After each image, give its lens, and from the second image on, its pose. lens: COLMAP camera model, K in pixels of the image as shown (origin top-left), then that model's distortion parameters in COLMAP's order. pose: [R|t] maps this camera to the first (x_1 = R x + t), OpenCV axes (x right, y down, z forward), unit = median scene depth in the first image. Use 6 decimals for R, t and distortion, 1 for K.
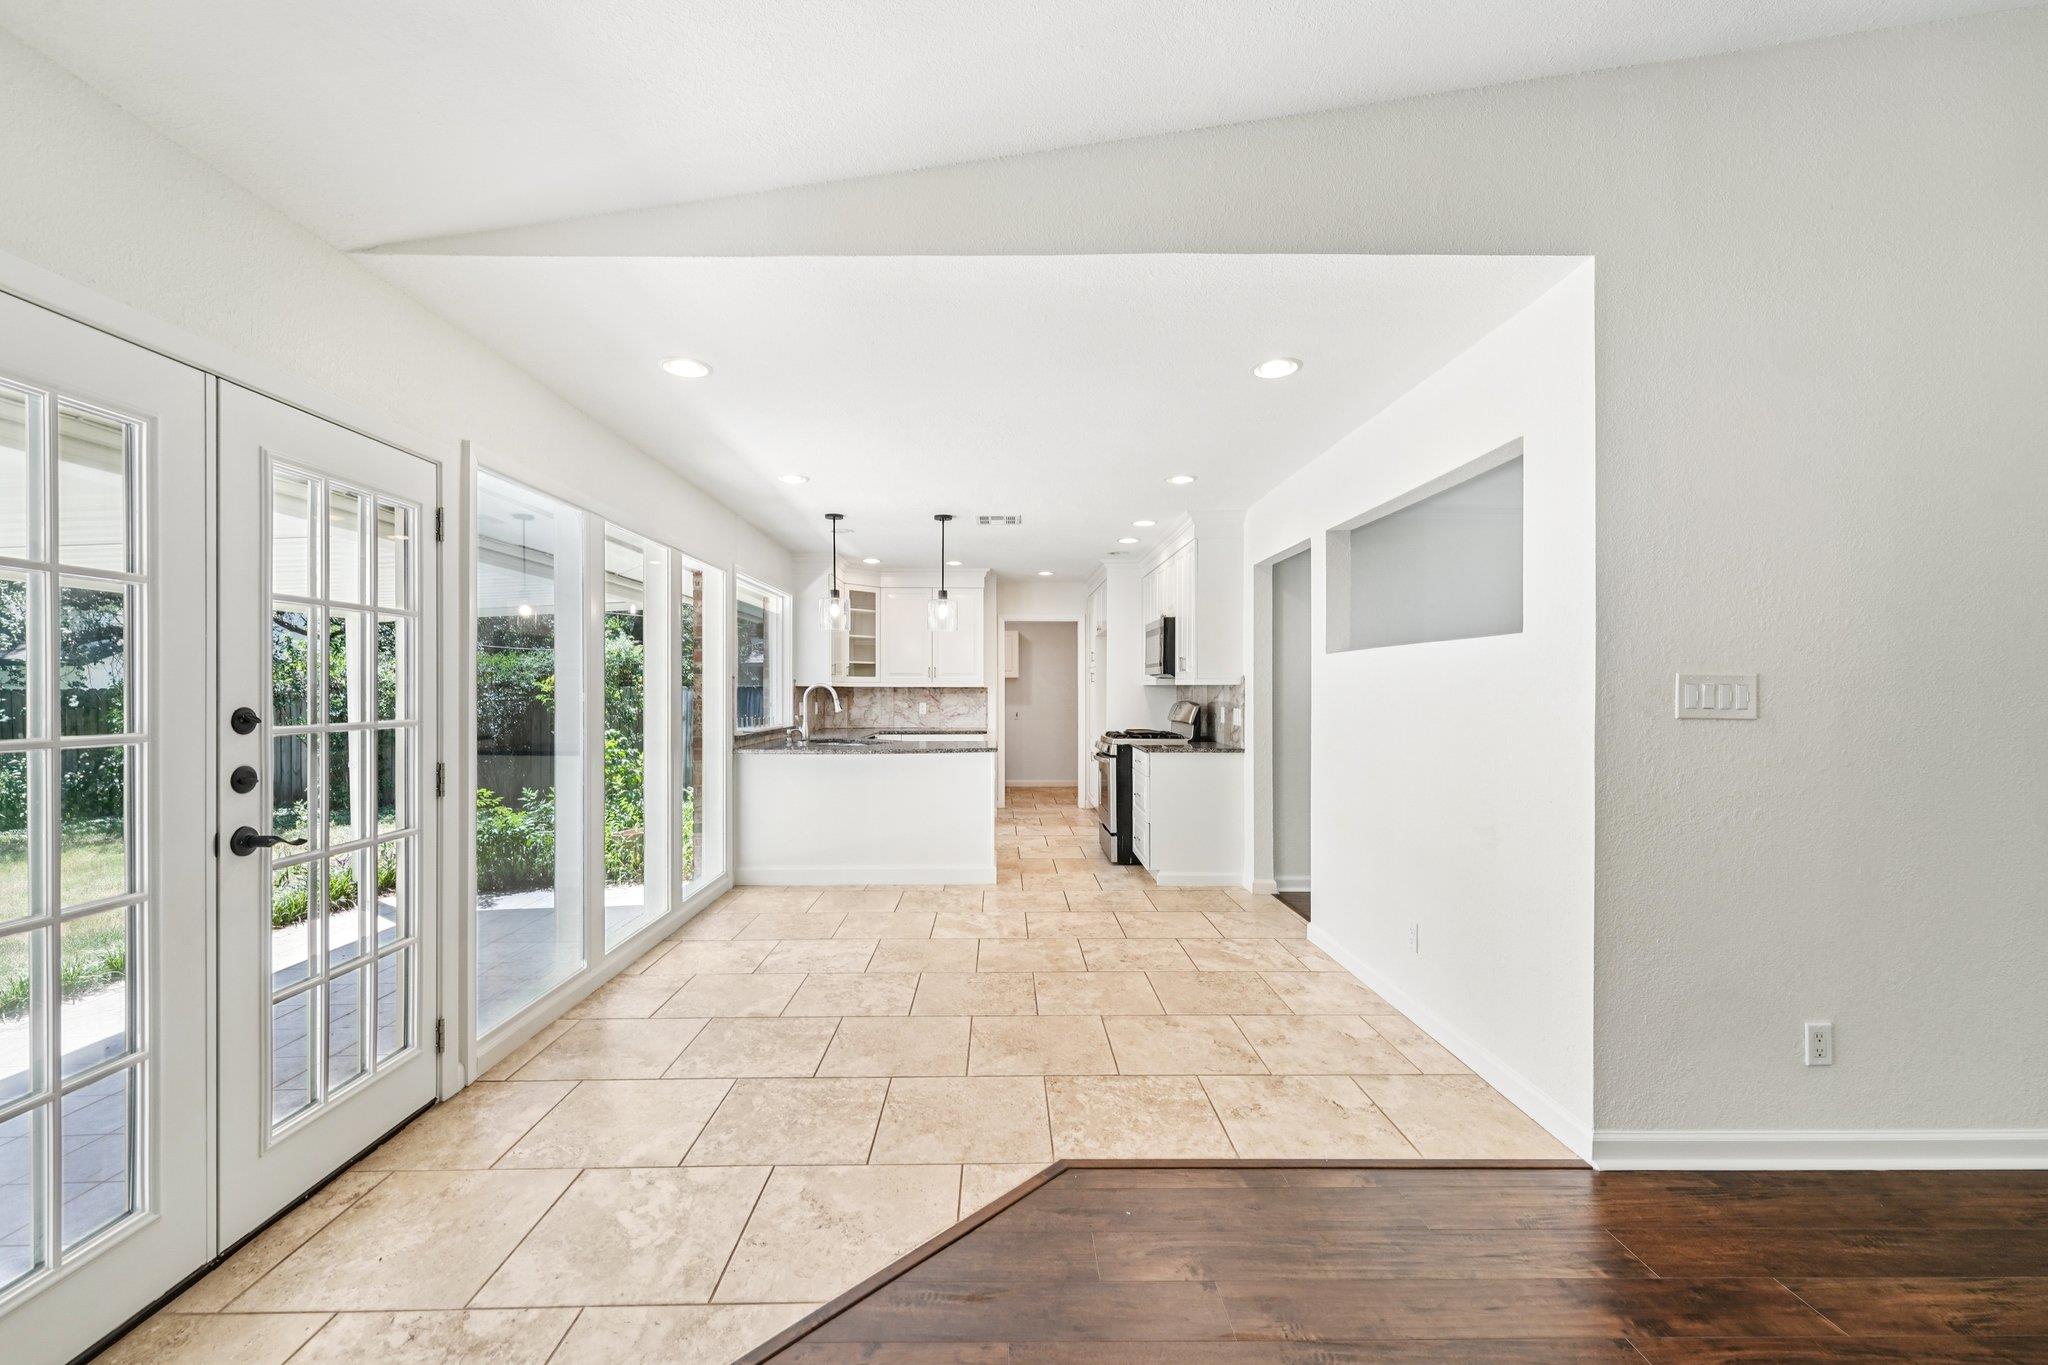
lens RADIAL K [[834.8, 0, 1006.2], [0, 834.8, 686.8], [0, 0, 1]] dist [0.011150, -0.003932]
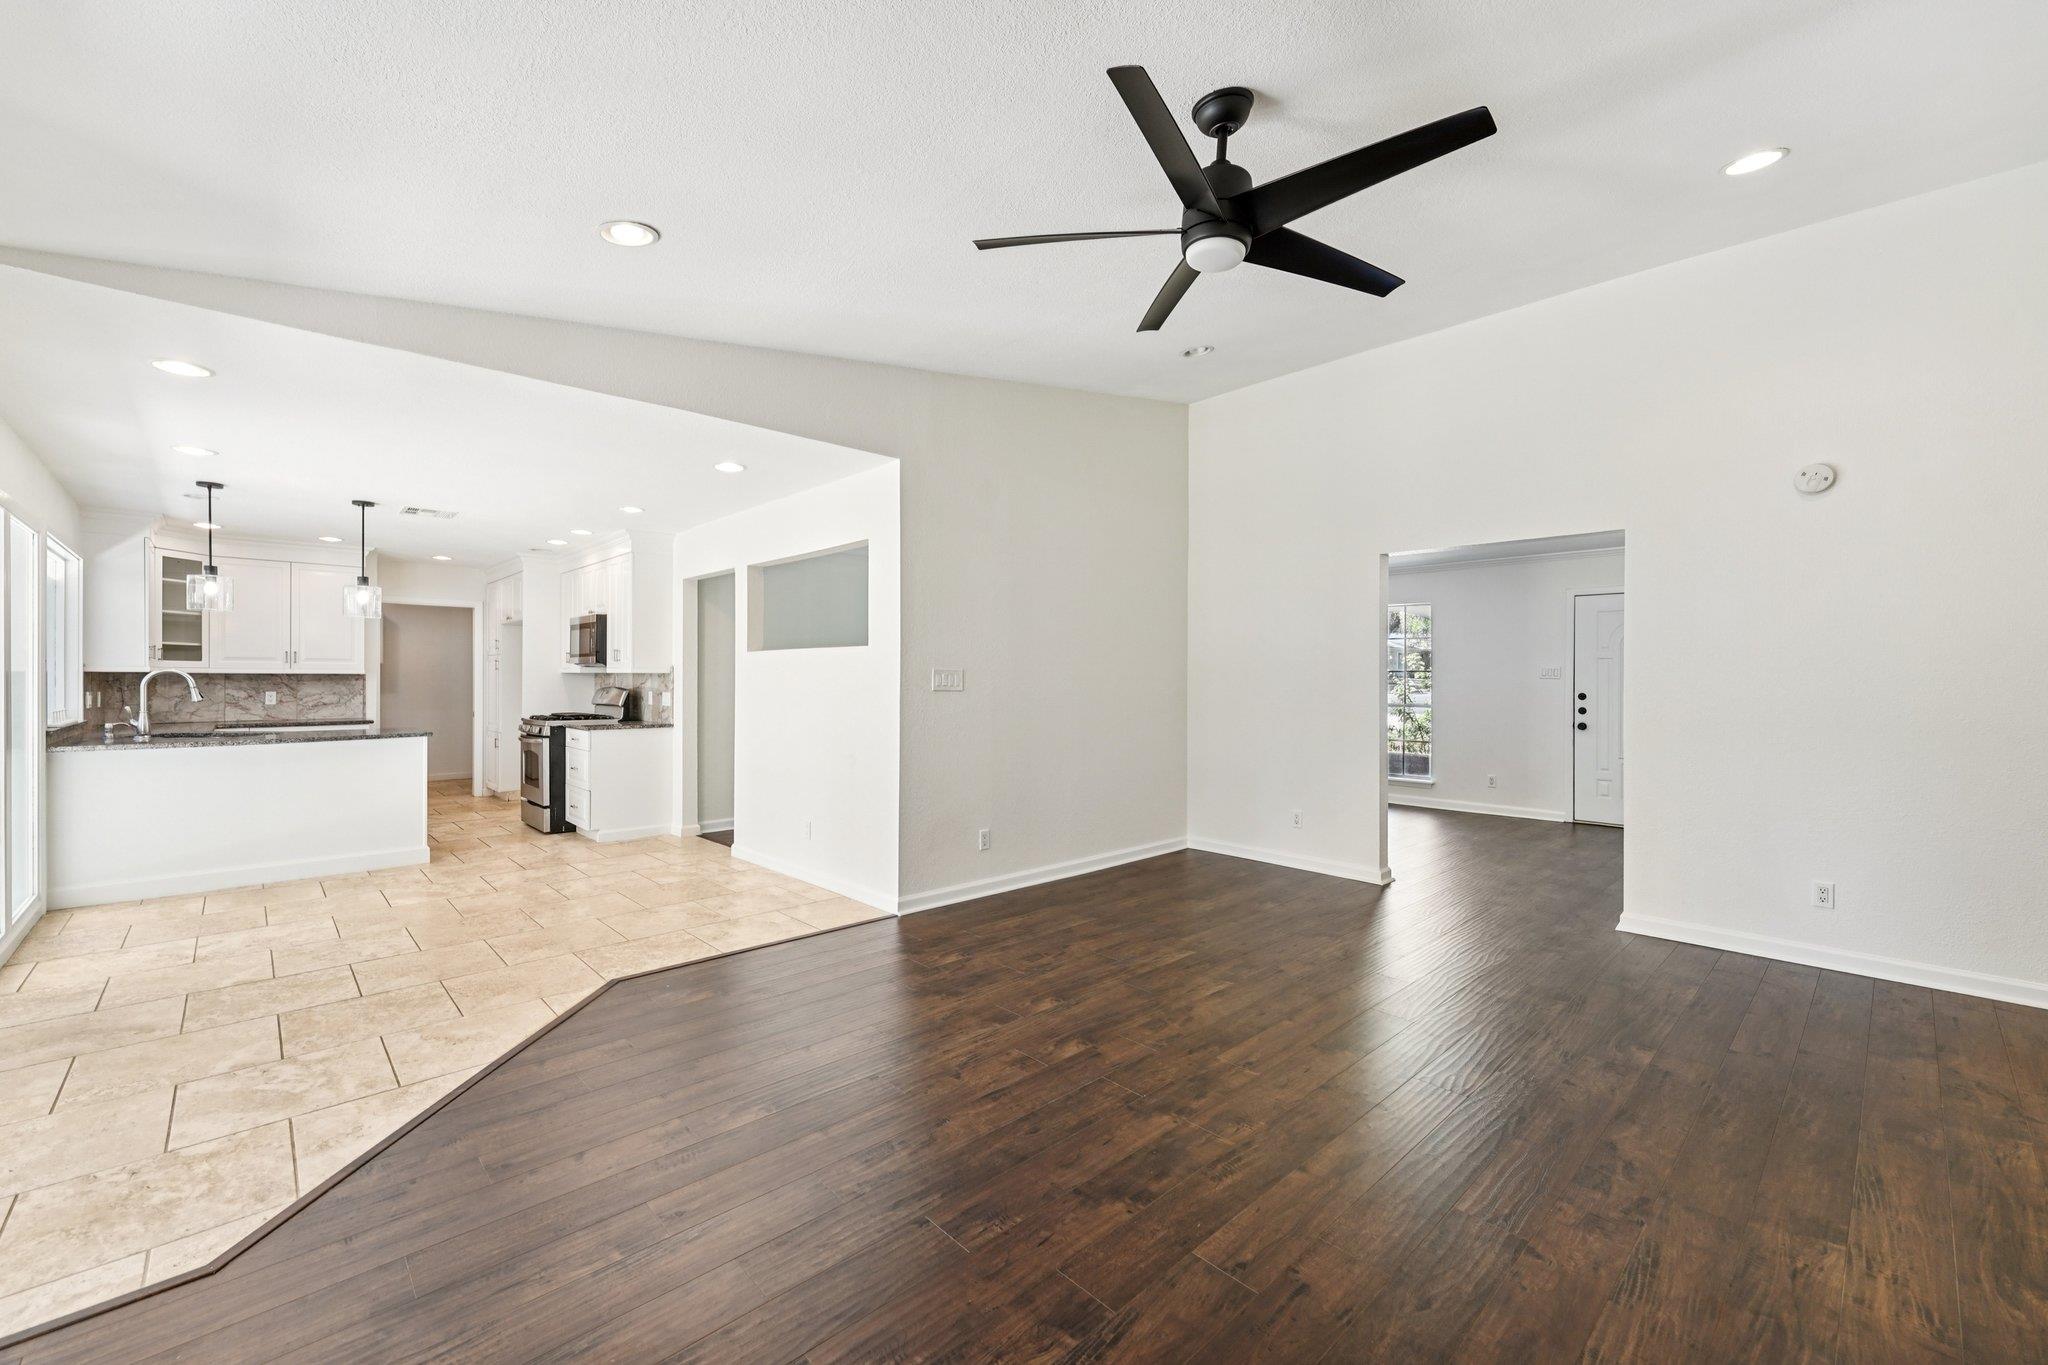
lens RADIAL K [[834.8, 0, 1016.4], [0, 834.8, 679.7], [0, 0, 1]] dist [0.011150, -0.003932]
pose [[0.738004, 0.000031, 0.674796, -0.210375], [-0.003111, 0.999990, 0.003357, 0.001901], [-0.674789, -0.004577, 0.737997, -0.316682]]
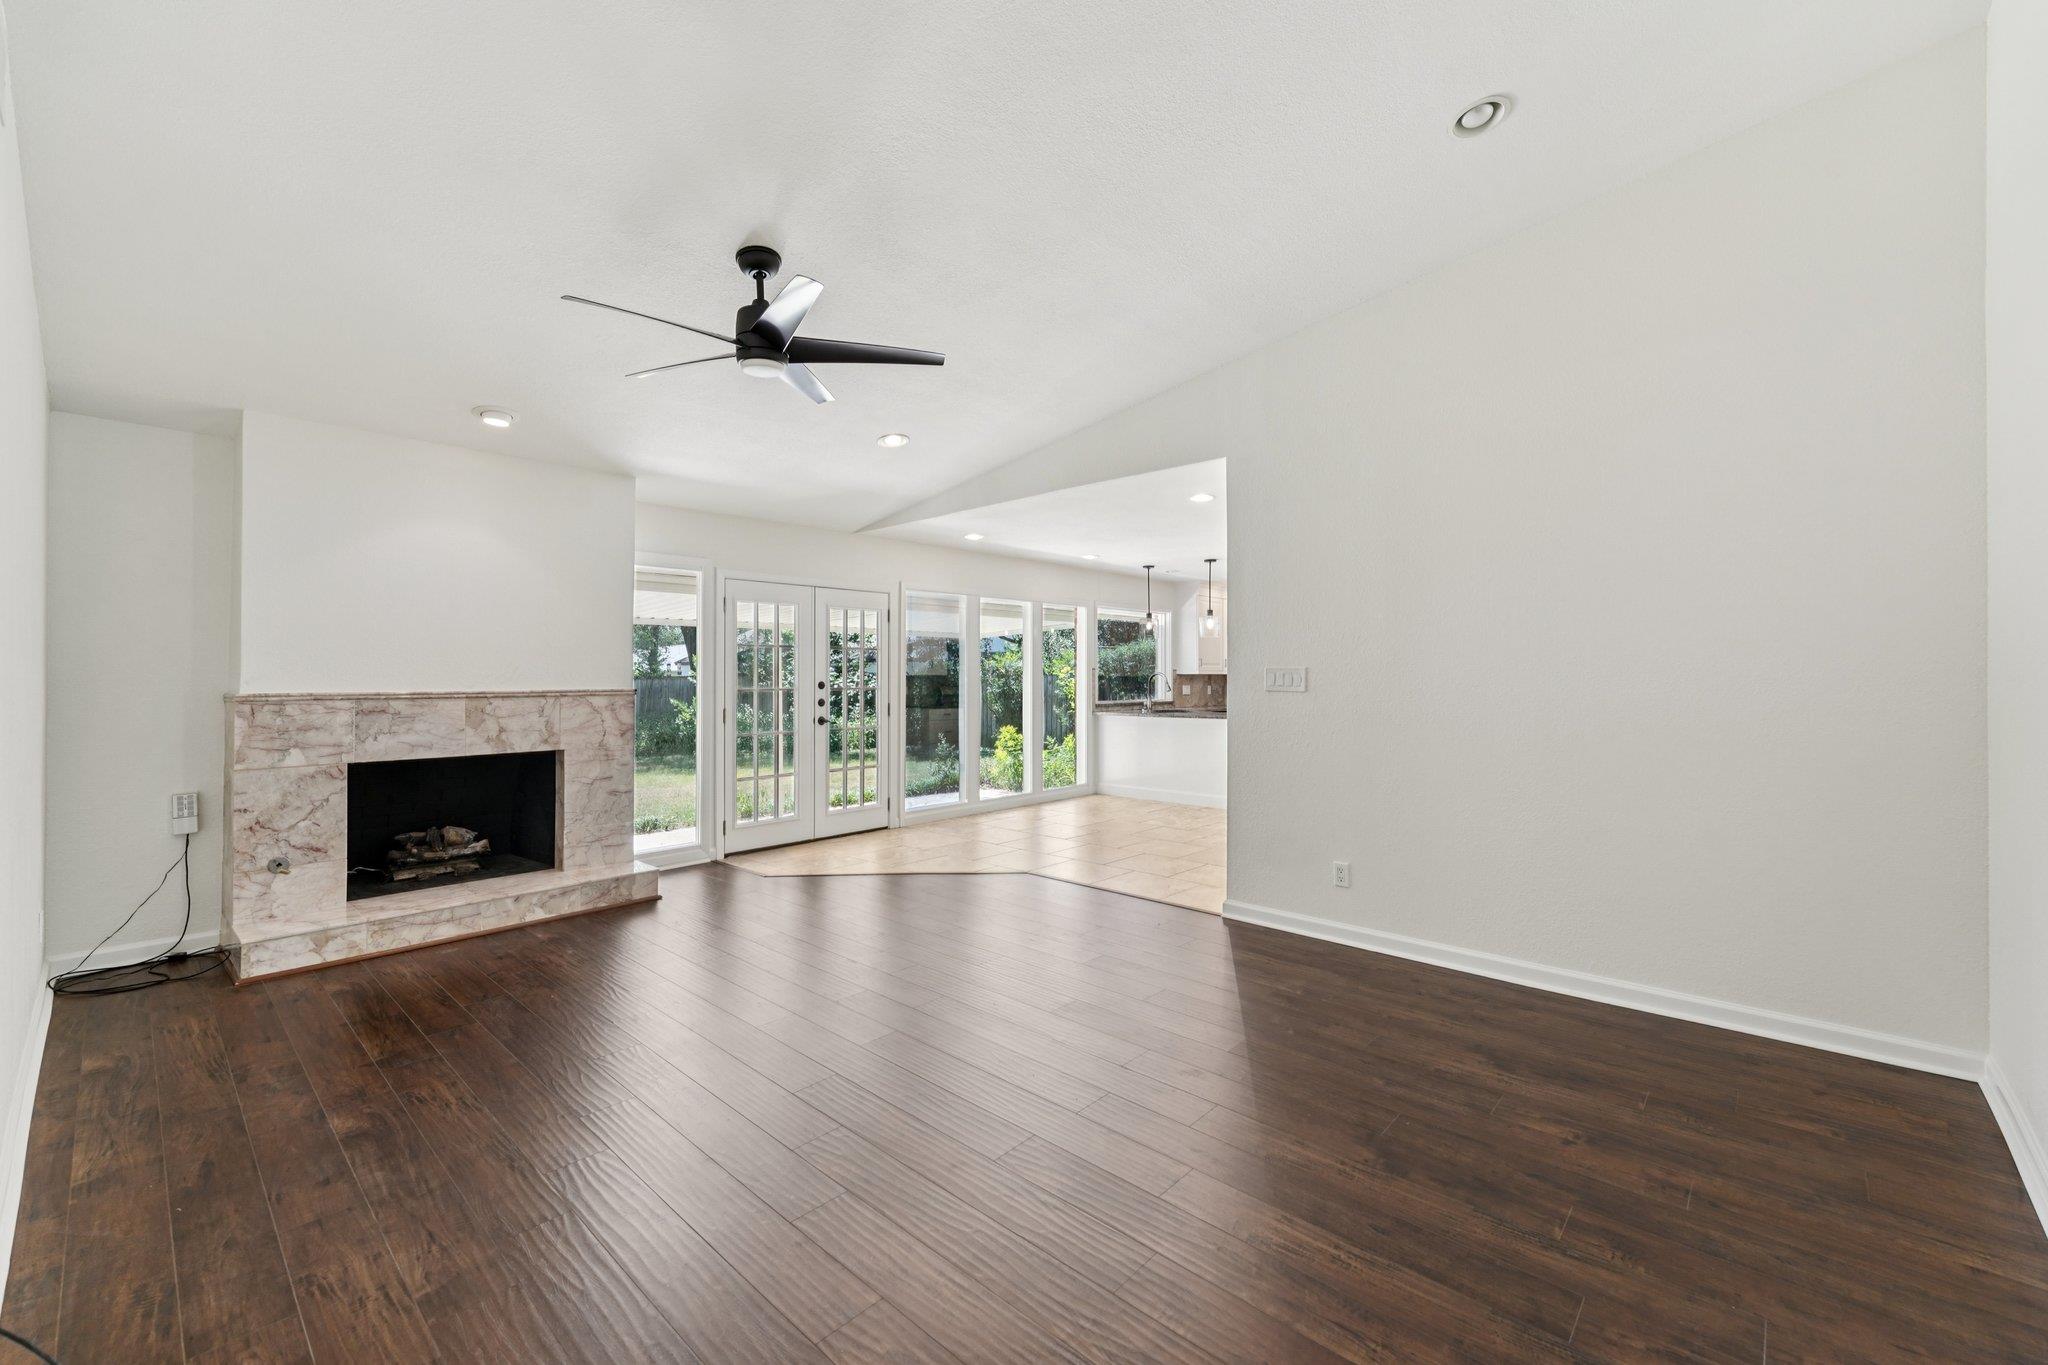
lens RADIAL K [[834.8, 0, 1010.7], [0, 834.8, 666.1], [0, 0, 1]] dist [0.011150, -0.003932]
pose [[0.719039, -0.008703, -0.694916, 0.836337], [0.000552, 0.999928, -0.011952, 0.001678], [0.694970, 0.008210, 0.718992, -0.376482]]
